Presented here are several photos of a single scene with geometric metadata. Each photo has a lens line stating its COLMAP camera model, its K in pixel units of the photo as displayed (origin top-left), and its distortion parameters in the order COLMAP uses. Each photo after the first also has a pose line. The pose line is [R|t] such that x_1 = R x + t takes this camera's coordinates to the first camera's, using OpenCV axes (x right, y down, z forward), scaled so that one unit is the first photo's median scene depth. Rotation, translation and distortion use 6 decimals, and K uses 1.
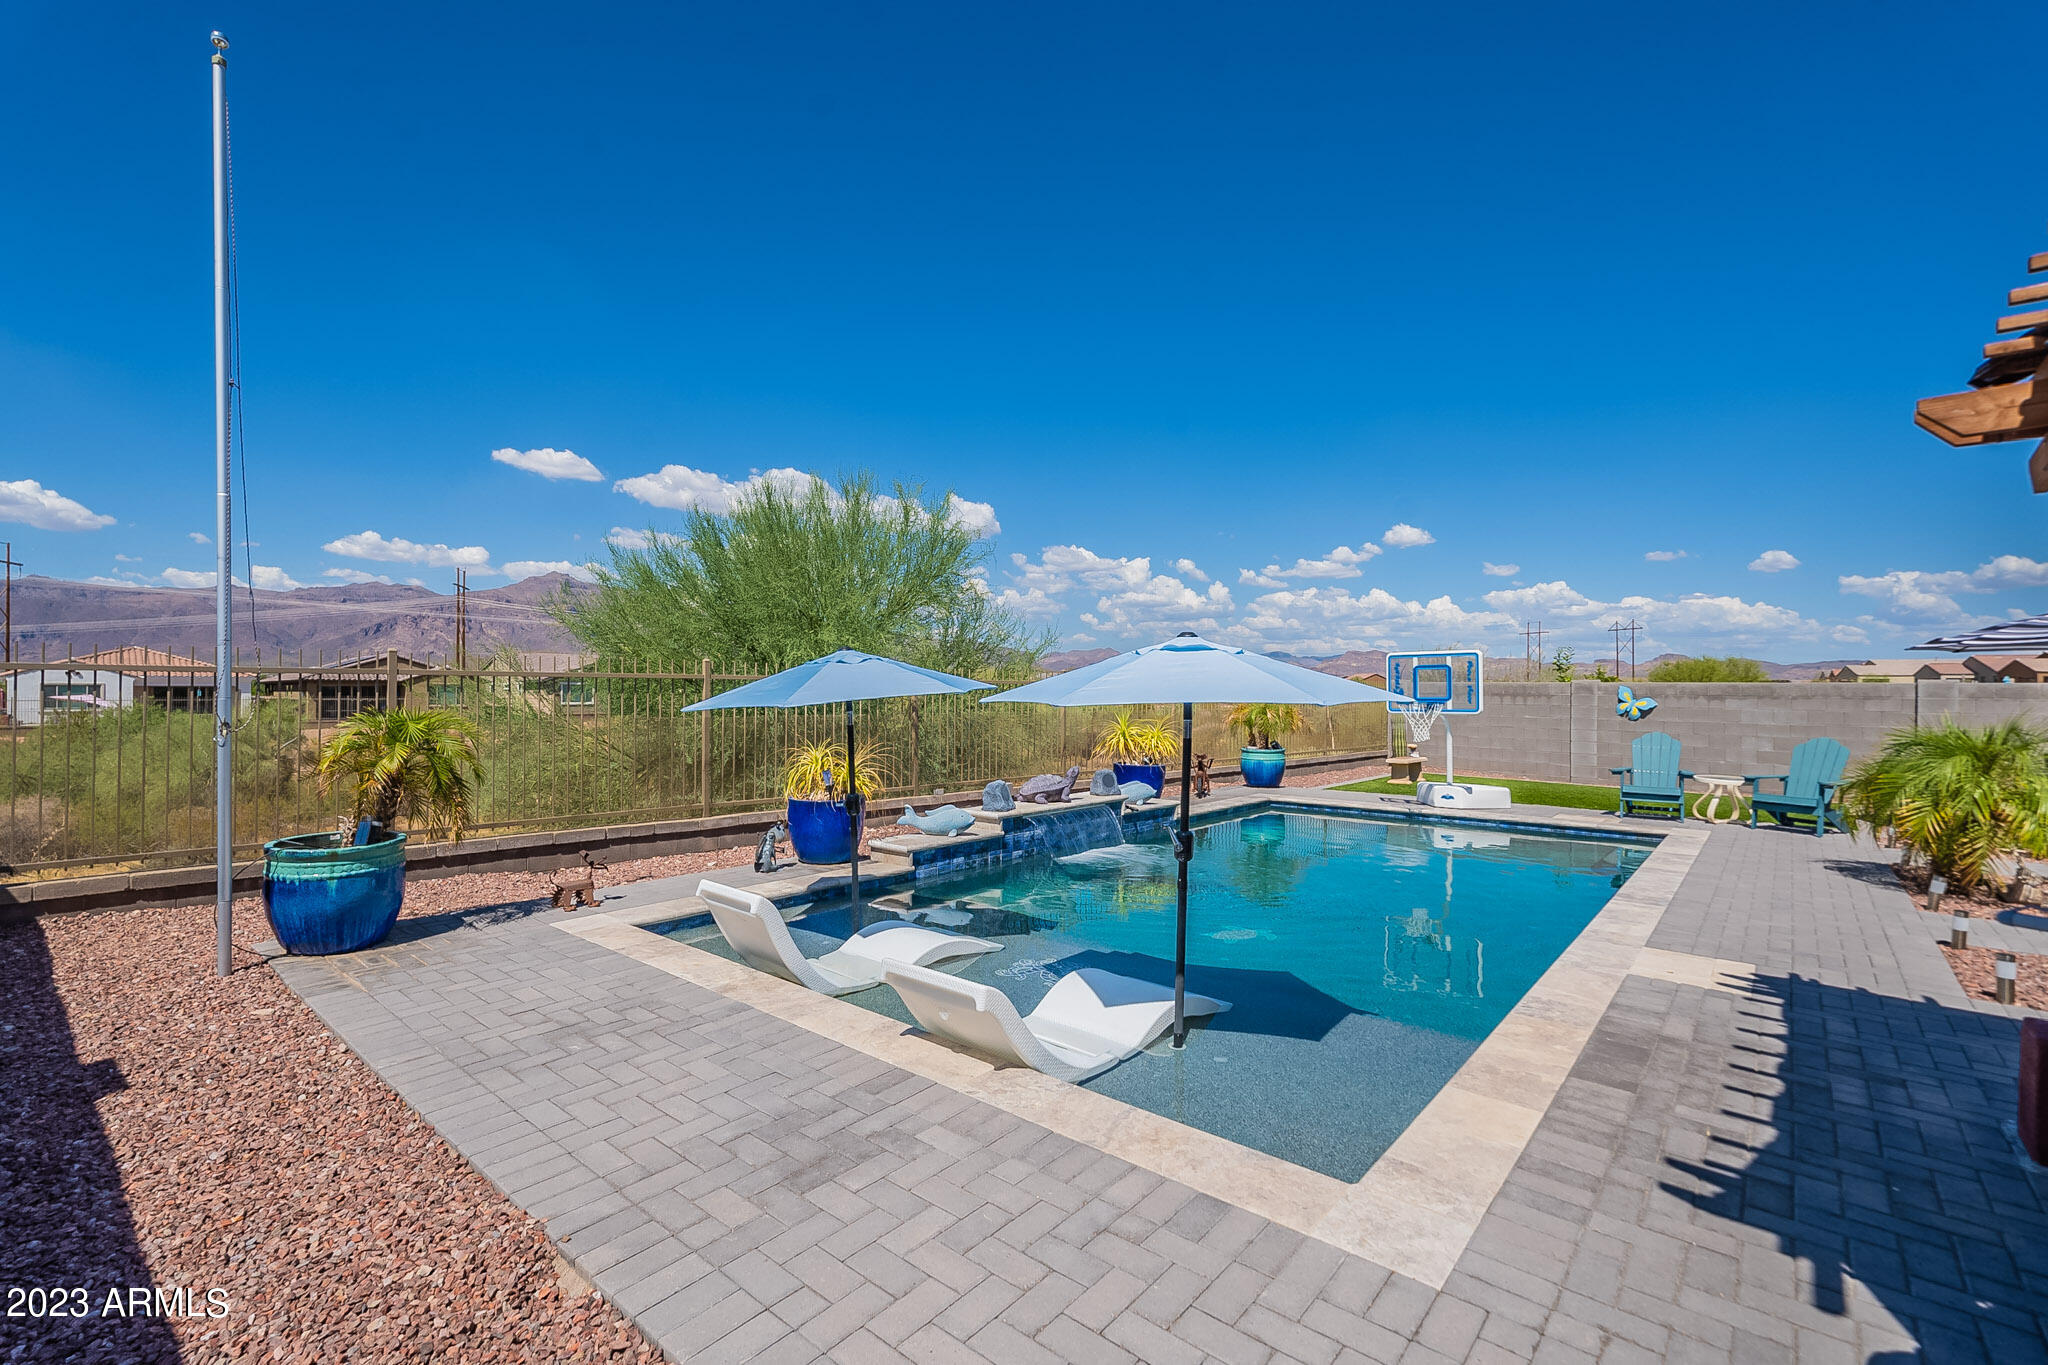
lens RADIAL K [[890.8, 0, 1024.0], [0, 890.8, 682.5], [0, 0, 1]] dist [0.012797, -0.000489]
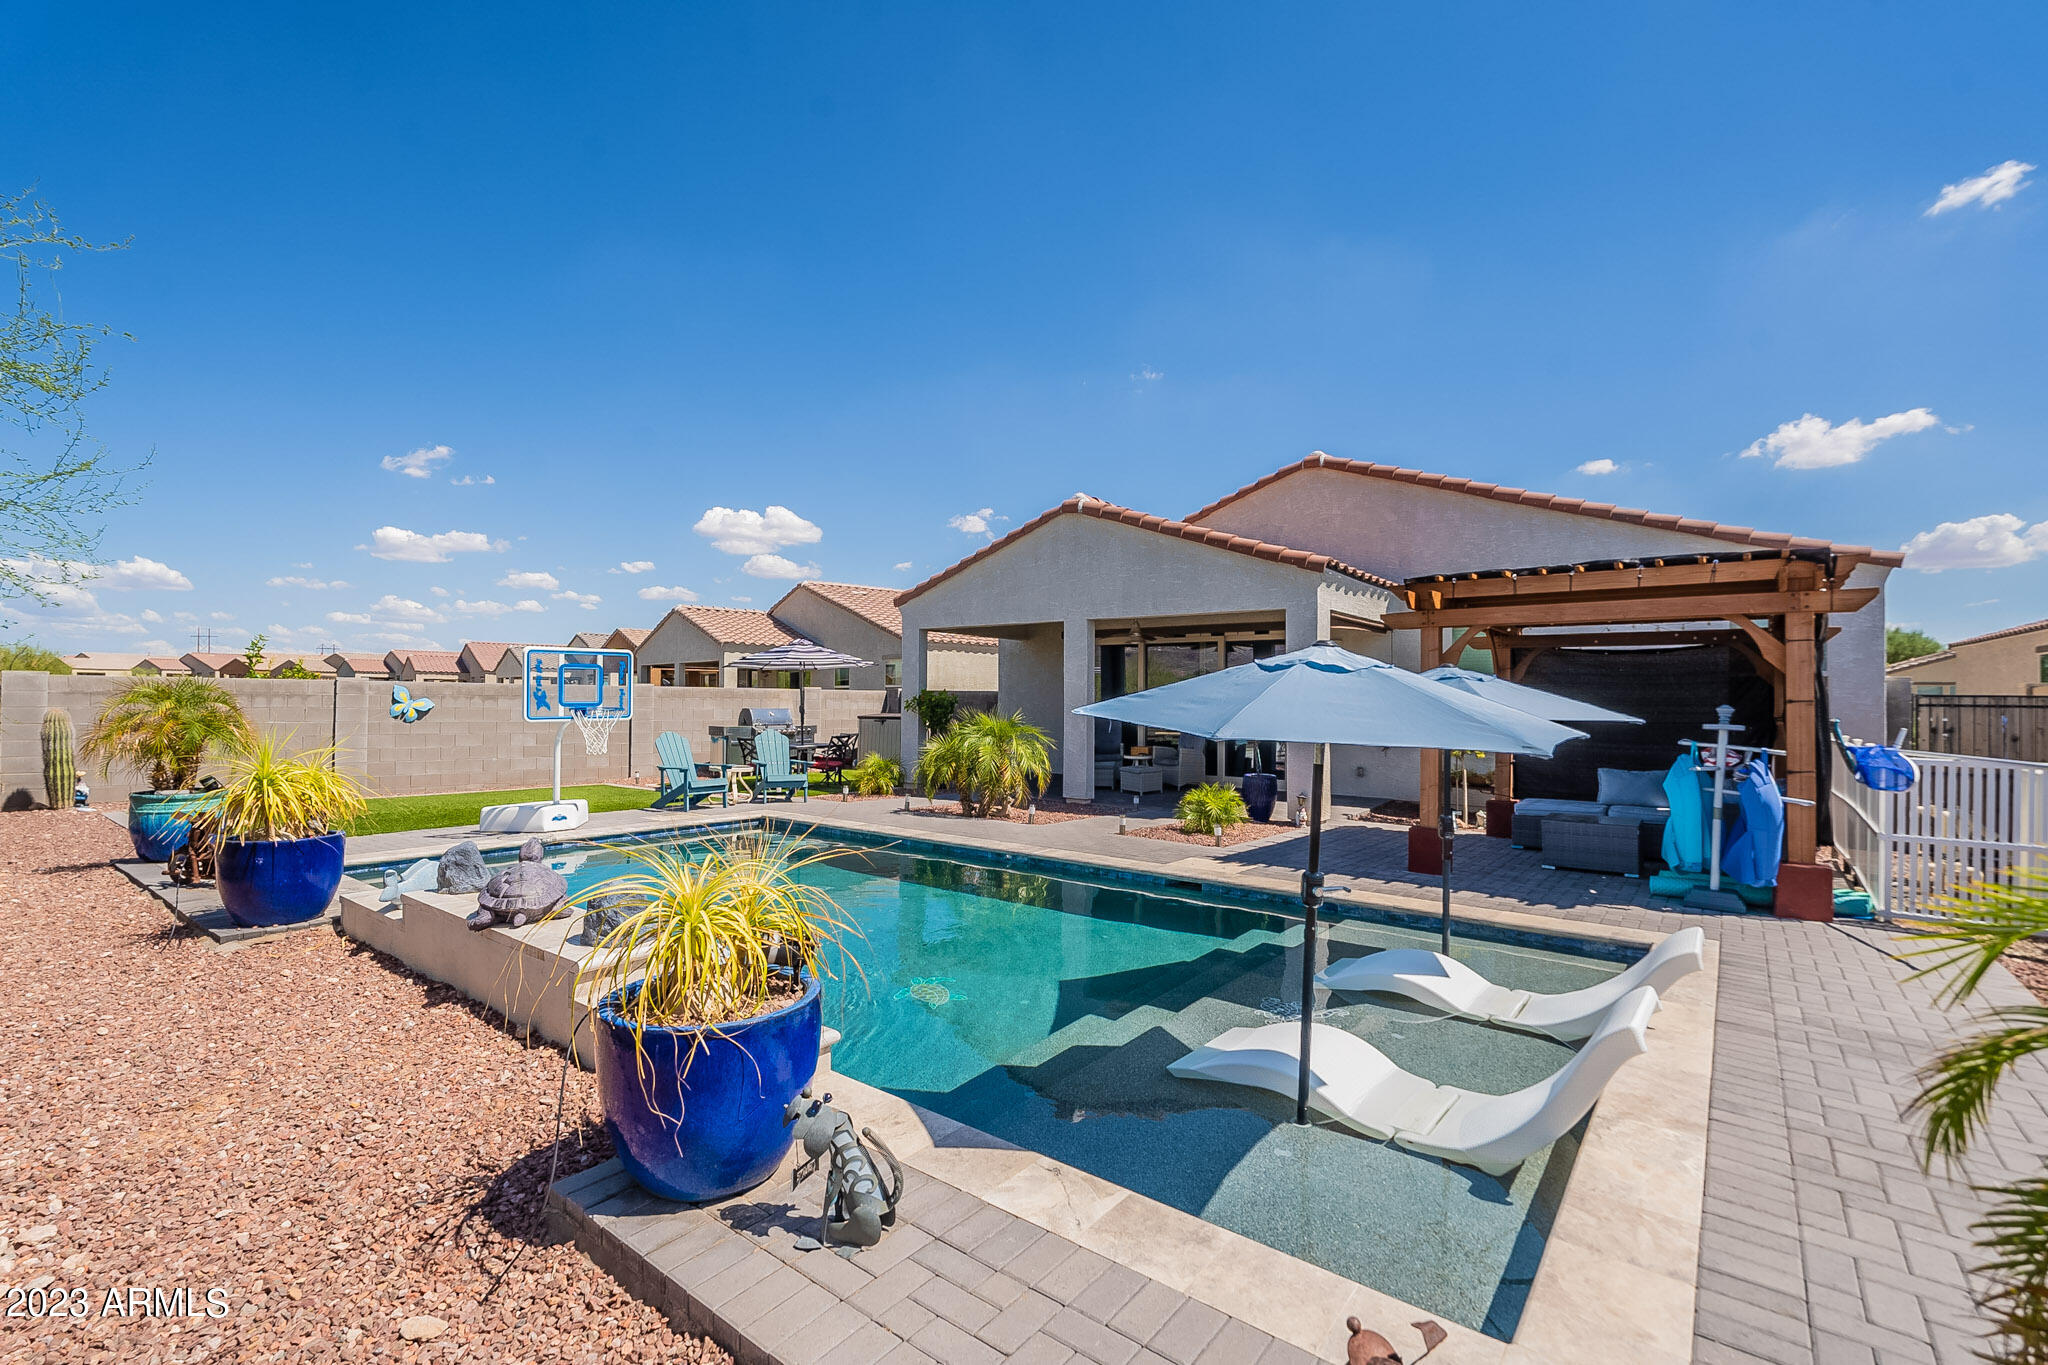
lens RADIAL K [[890.8, 0, 1024.0], [0, 890.8, 682.5], [0, 0, 1]] dist [0.012797, -0.000489]
pose [[-0.025108, 0.010053, 0.999634, -0.276329], [-0.016815, 0.999804, -0.010477, 0.000013], [-0.999543, -0.017072, -0.024934, 0.409656]]
